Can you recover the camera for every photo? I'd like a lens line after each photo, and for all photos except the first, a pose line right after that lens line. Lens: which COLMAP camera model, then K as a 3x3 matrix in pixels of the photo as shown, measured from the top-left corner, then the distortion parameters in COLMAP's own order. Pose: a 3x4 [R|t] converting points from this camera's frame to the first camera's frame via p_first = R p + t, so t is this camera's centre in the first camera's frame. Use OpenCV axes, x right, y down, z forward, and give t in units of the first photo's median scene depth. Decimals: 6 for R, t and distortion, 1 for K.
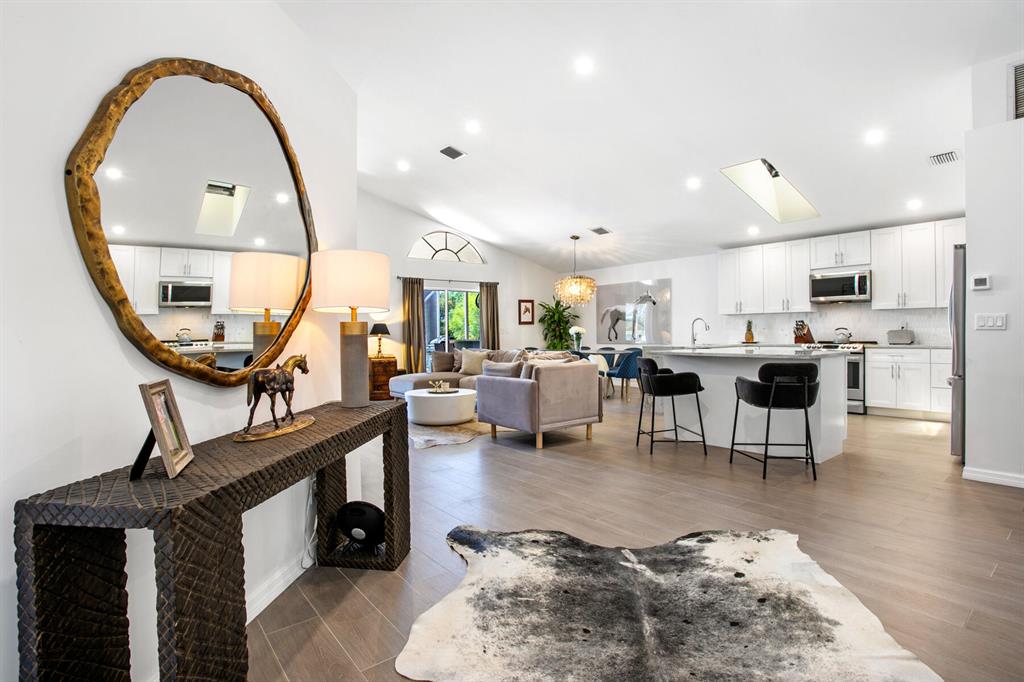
lens RADIAL K [[498.2, 0, 511.5], [0, 498.2, 340.3], [0, 0, 1]] dist [-0.012322, 0.000261]
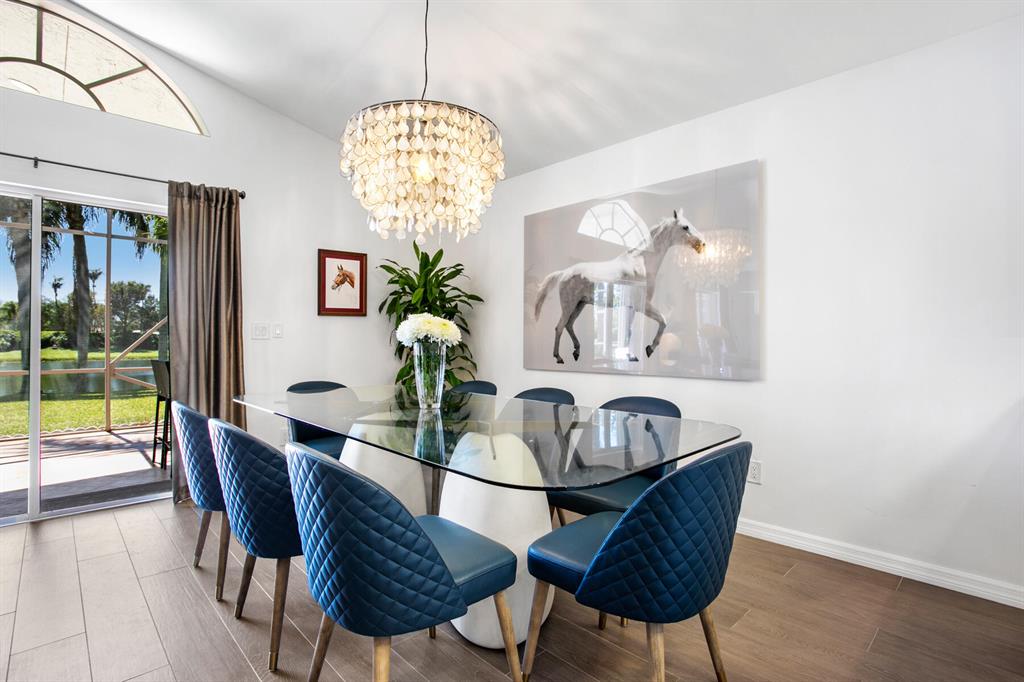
lens RADIAL K [[498.2, 0, 510.1], [0, 498.2, 338.1], [0, 0, 1]] dist [-0.012322, 0.000261]
pose [[0.994608, 0.013621, 0.102807, 0.126324], [-0.011872, 0.999775, -0.017606, -0.010456], [-0.103024, 0.016290, 0.994545, 0.648165]]
